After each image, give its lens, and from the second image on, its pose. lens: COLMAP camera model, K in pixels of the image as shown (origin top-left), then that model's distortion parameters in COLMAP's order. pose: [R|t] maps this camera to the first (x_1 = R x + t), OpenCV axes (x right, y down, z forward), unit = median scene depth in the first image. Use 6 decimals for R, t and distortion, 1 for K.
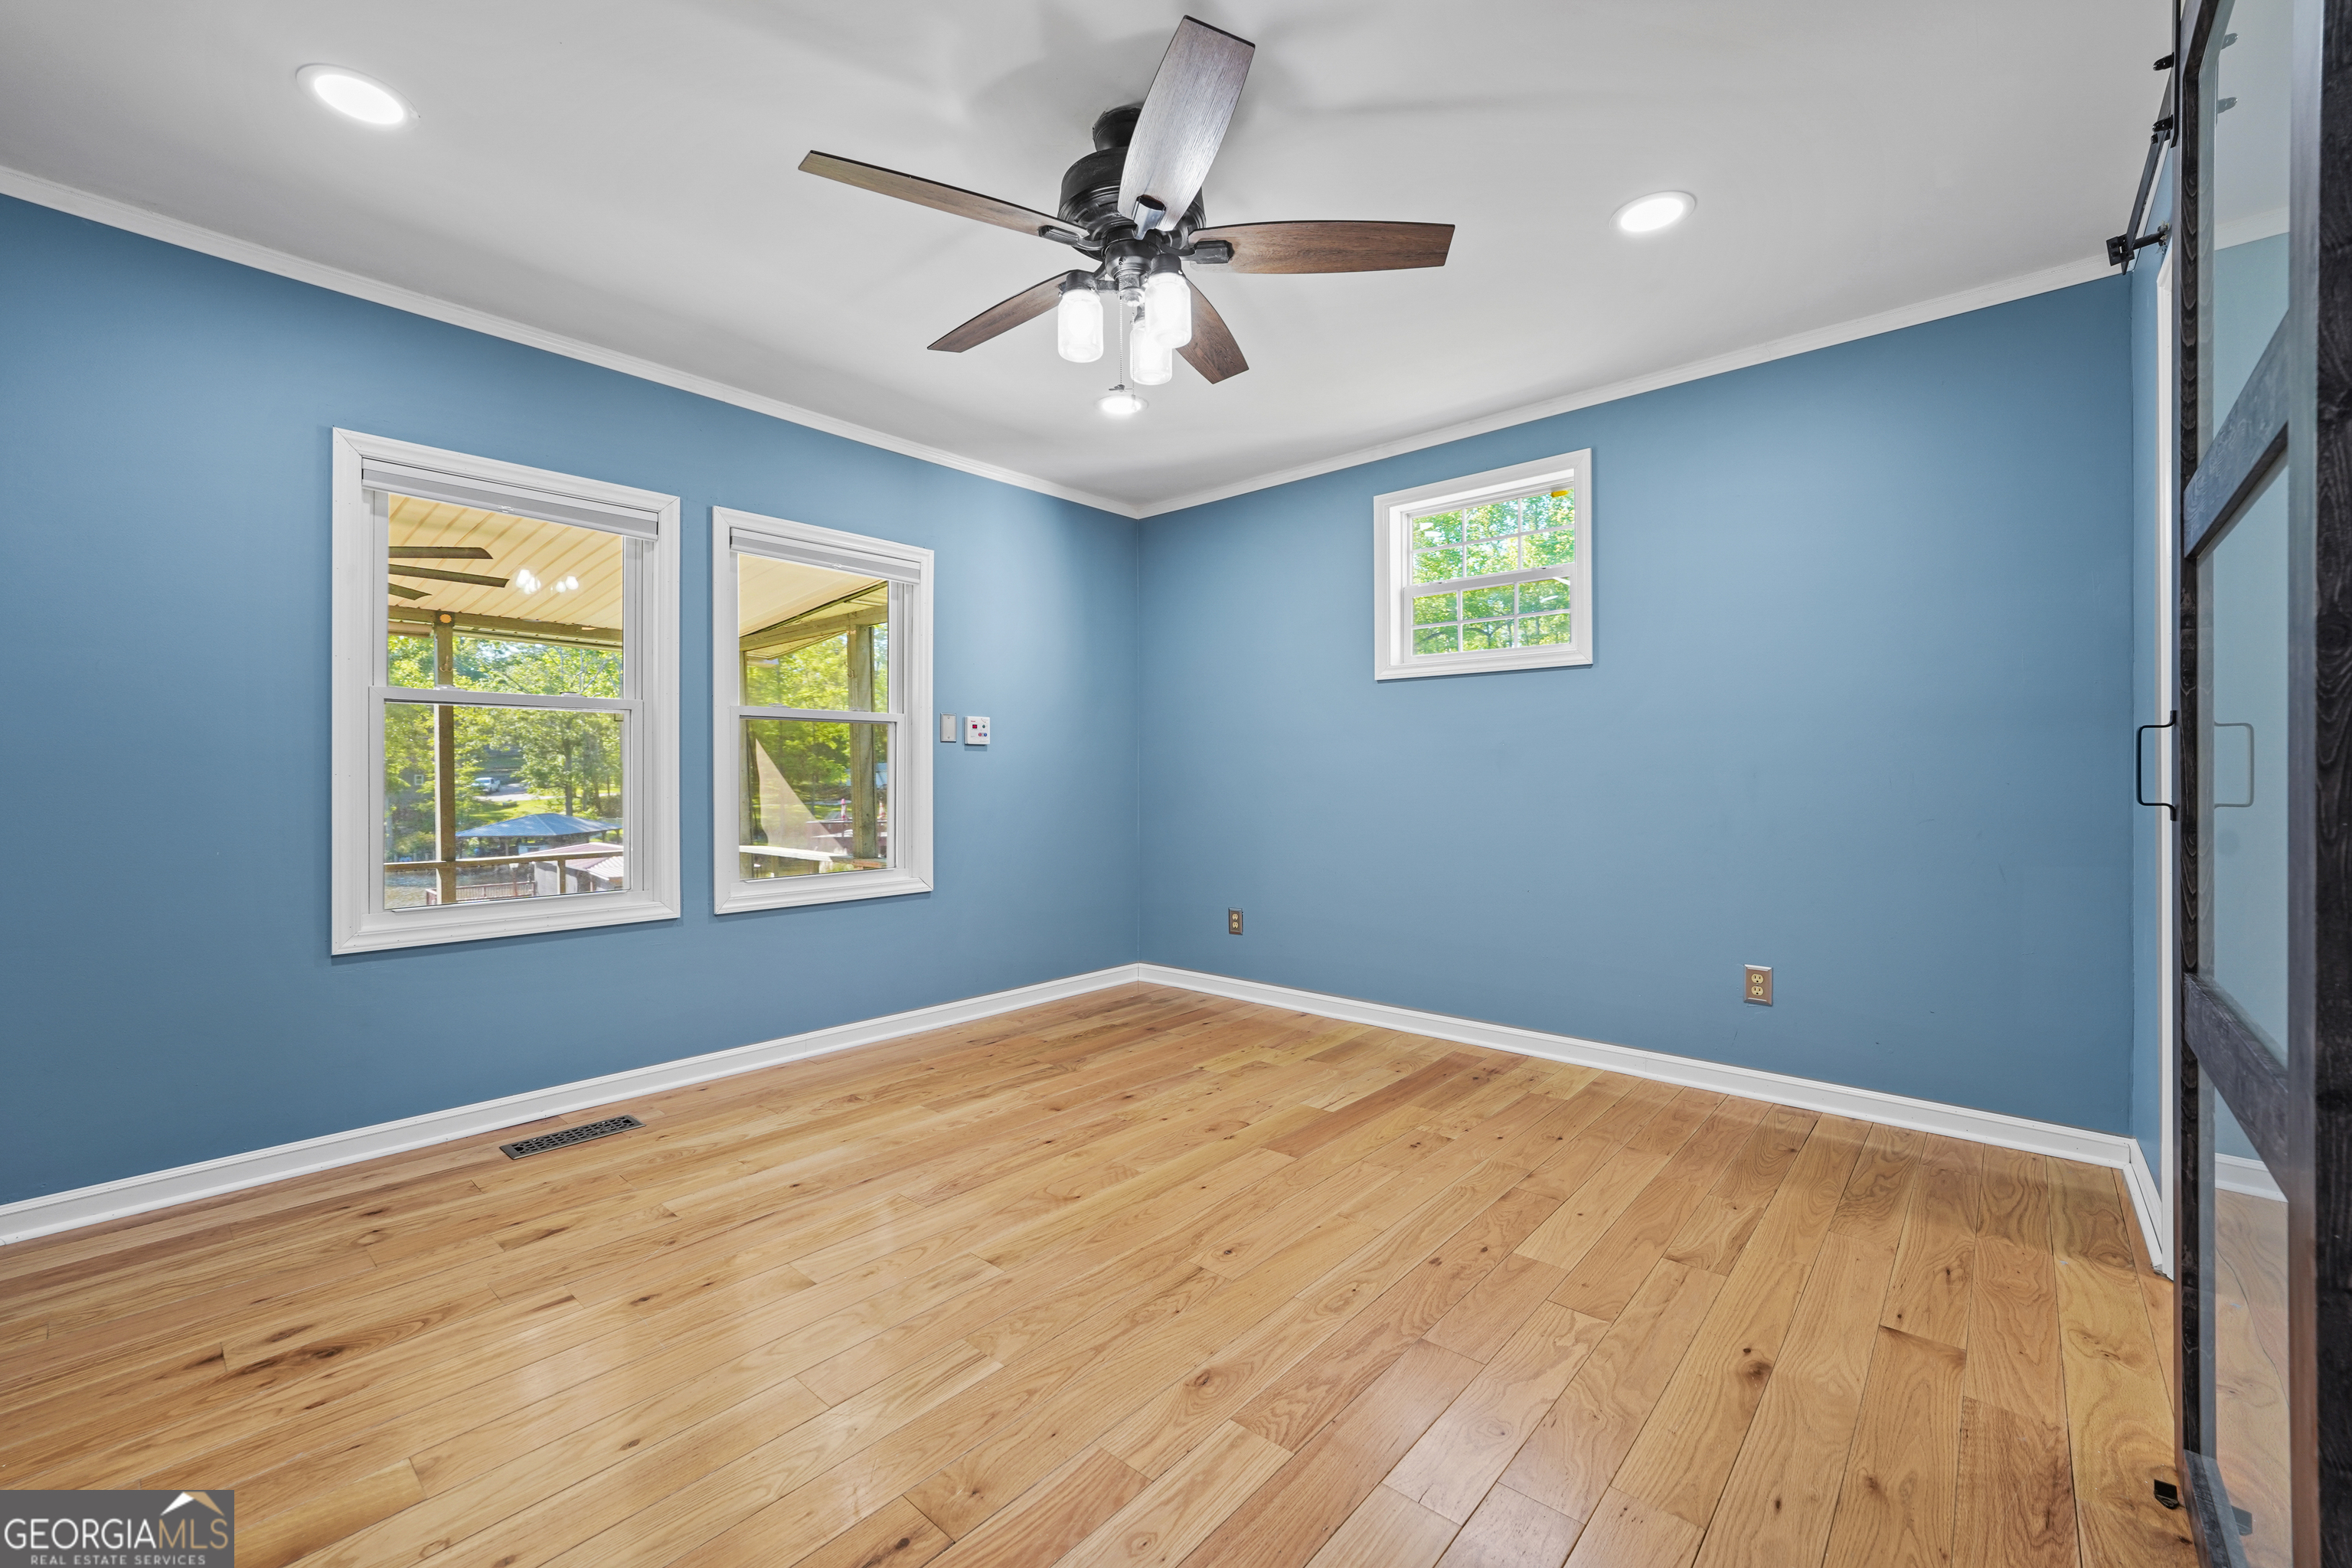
lens RADIAL K [[903.1, 0, 1176.0], [0, 903.1, 784.0], [0, 0, 1]] dist [-0.008606, -0.000132]
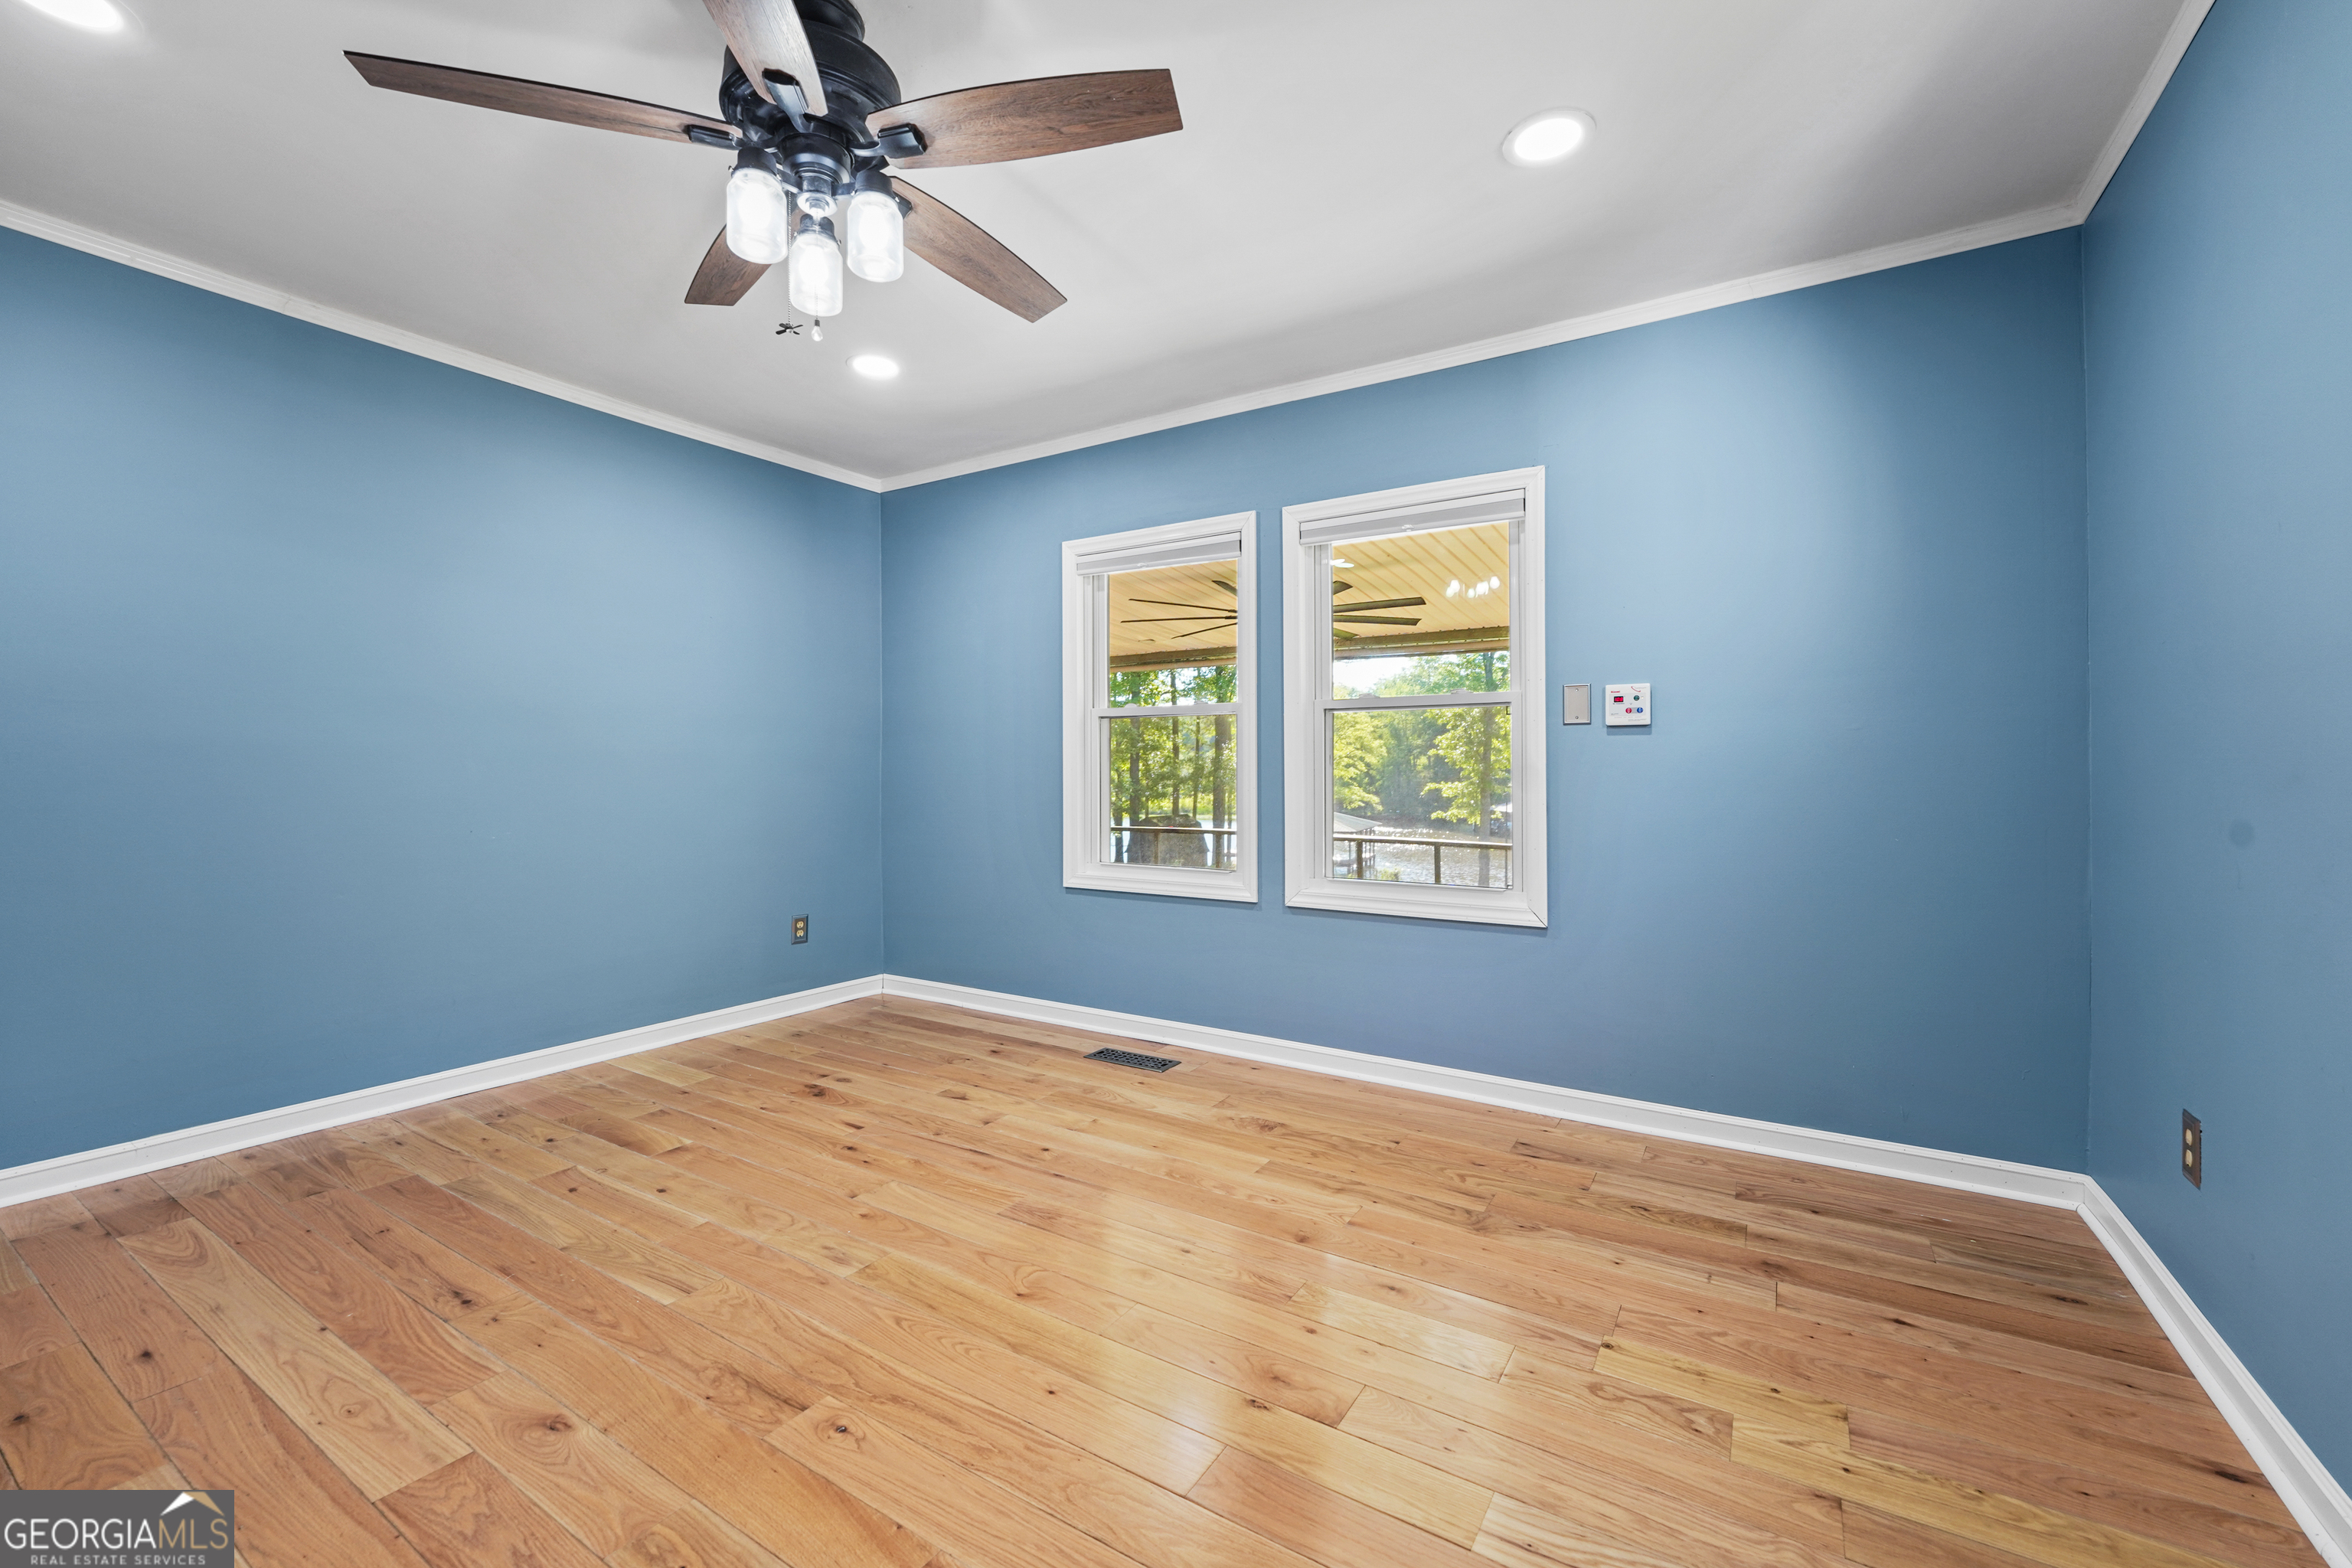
lens RADIAL K [[928.8, 0, 1176.0], [0, 928.8, 784.0], [0, 0, 1]] dist [-0.011327, -0.000054]
pose [[0.191640, 0.015738, -0.981339, 0.523217], [-0.009701, 0.999853, 0.014140, -0.008455], [0.981417, 0.006810, 0.191764, 0.705815]]
